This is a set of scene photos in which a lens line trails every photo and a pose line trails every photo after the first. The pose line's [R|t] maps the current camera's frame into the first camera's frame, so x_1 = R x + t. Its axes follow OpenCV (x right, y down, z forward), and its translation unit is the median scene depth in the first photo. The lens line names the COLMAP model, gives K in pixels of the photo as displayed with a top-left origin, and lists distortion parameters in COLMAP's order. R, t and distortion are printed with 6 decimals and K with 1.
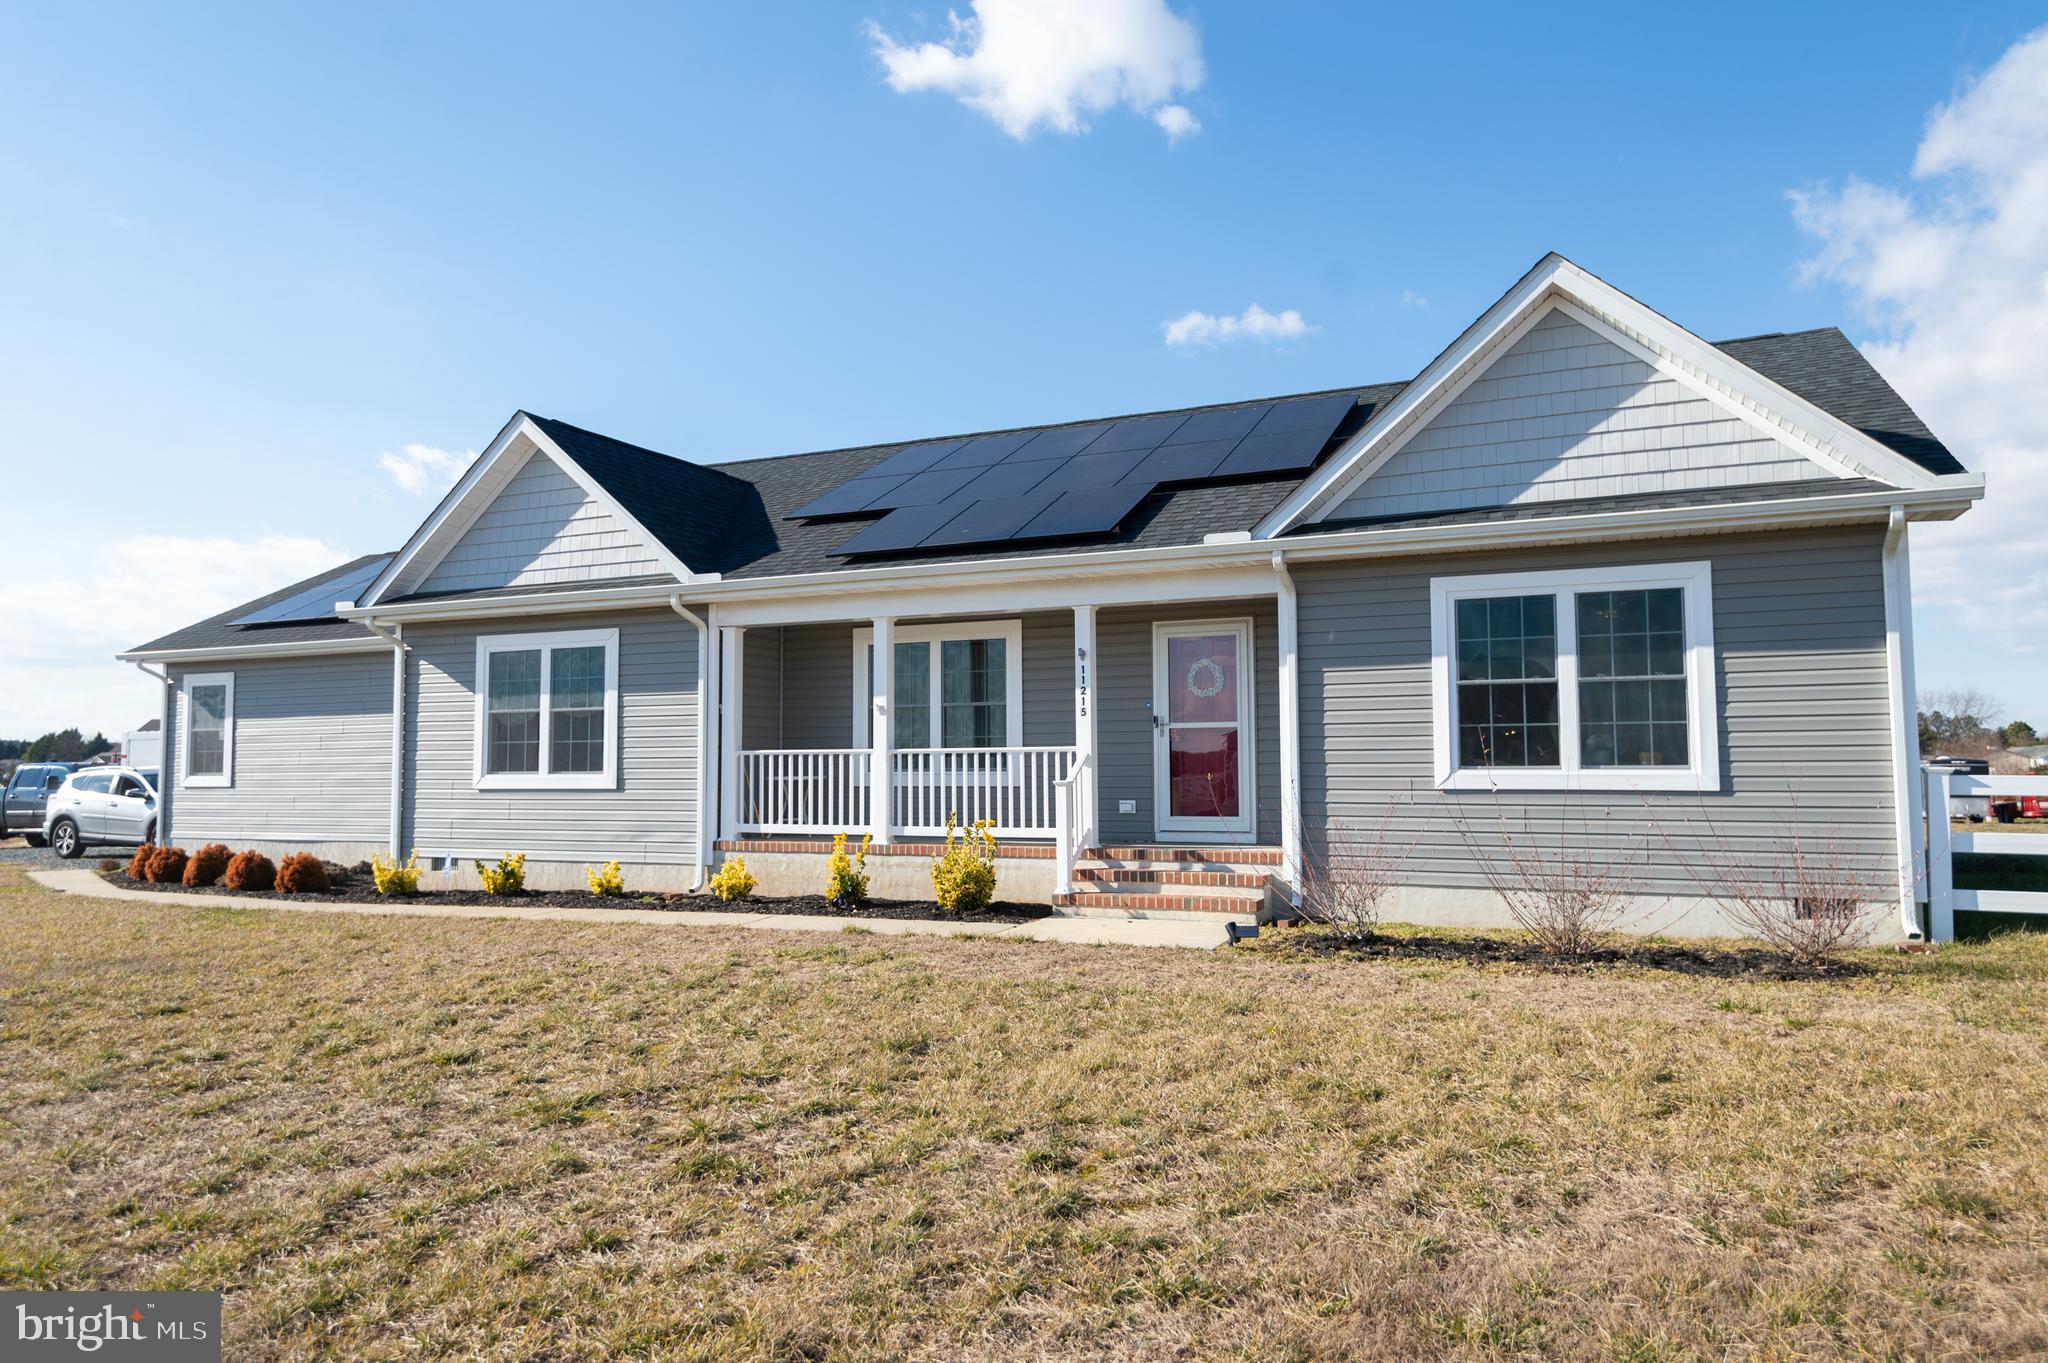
lens RADIAL K [[1382.7, 0, 1024.0], [0, 1382.7, 681.5], [0, 0, 1]] dist [0.003746, -0.000666]
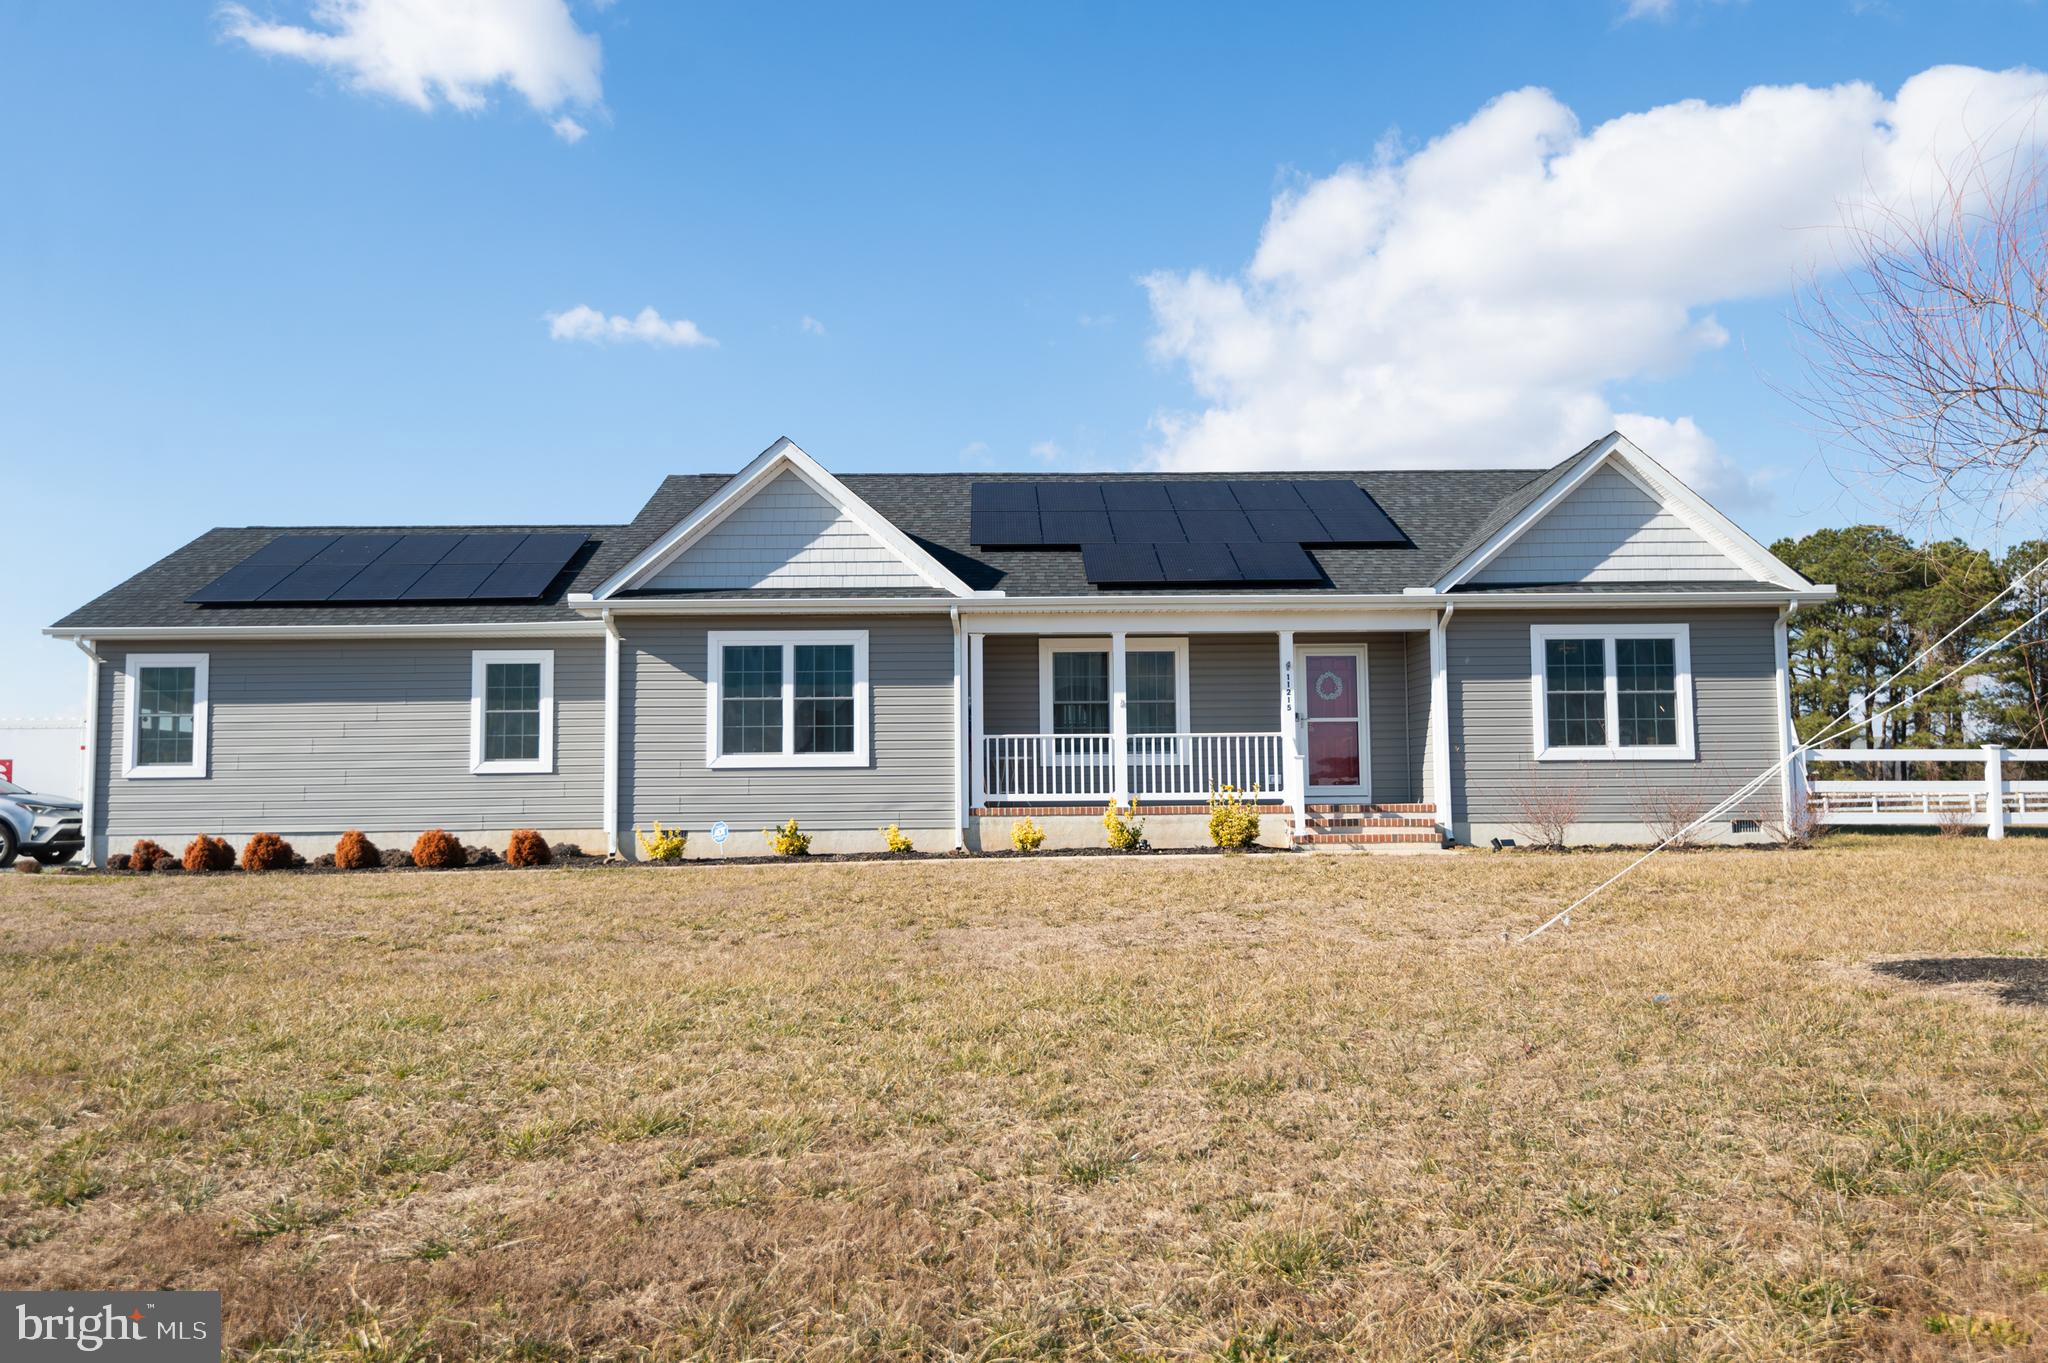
lens RADIAL K [[1494.8, 0, 1010.4], [0, 1494.8, 671.4], [0, 0, 1]] dist [0.010996, -0.003831]
pose [[0.897132, 0.035541, 0.440331, -0.805952], [-0.023029, 0.999166, -0.033728, 0.039797], [-0.441163, 0.020118, 0.897202, -0.209712]]
